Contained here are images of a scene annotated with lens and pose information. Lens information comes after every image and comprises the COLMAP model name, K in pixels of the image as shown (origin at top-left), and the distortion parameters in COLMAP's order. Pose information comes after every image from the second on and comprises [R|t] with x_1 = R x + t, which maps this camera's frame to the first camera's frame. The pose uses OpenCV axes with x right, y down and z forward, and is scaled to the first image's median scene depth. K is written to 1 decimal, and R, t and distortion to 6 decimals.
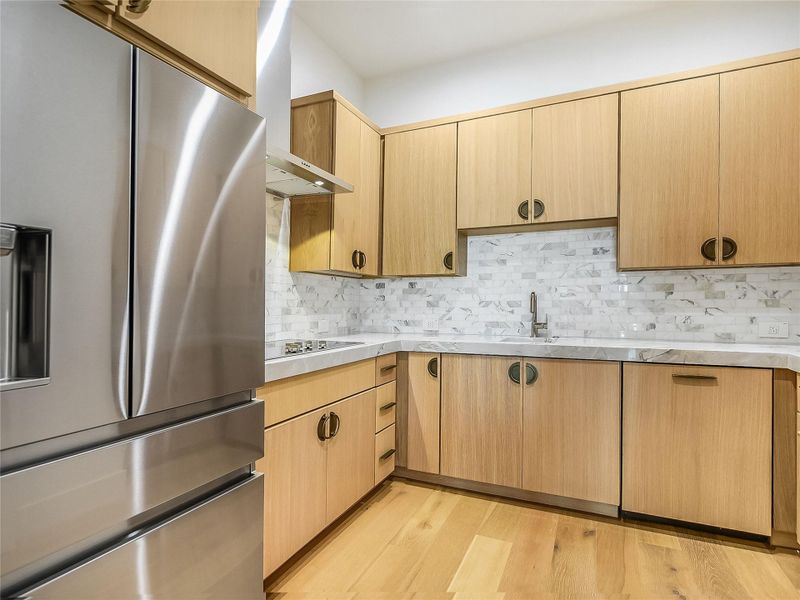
lens RADIAL K [[436.0, 0, 401.2], [0, 436.0, 299.1], [0, 0, 1]] dist [-0.006222, -0.000058]
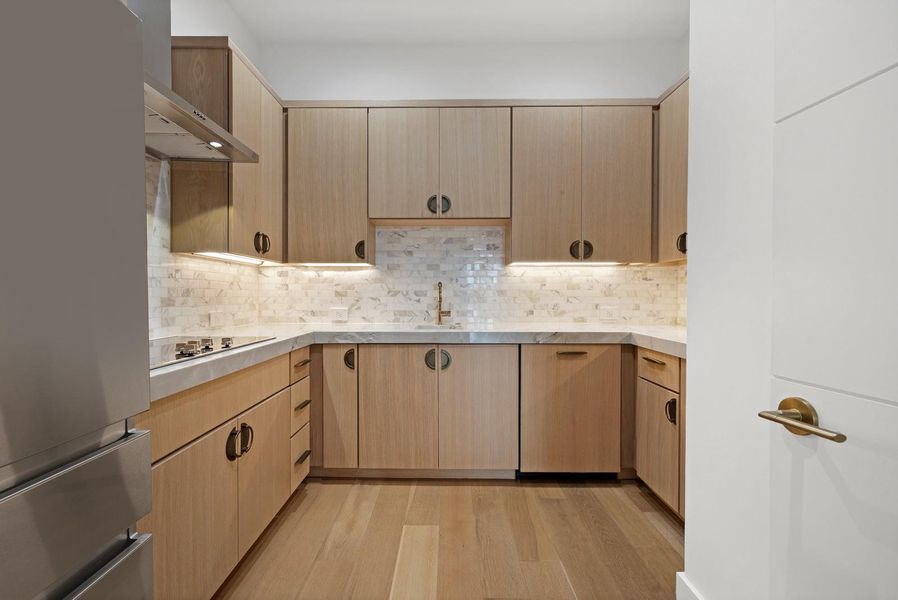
lens RADIAL K [[390.2, 0, 444.6], [0, 390.2, 304.3], [0, 0, 1]] dist [0.000617, 0.000064]
pose [[0.922376, -0.008985, 0.386189, -0.067714], [-0.005927, 0.999283, 0.037407, 0.001980], [-0.386248, -0.036793, 0.921661, 0.131917]]
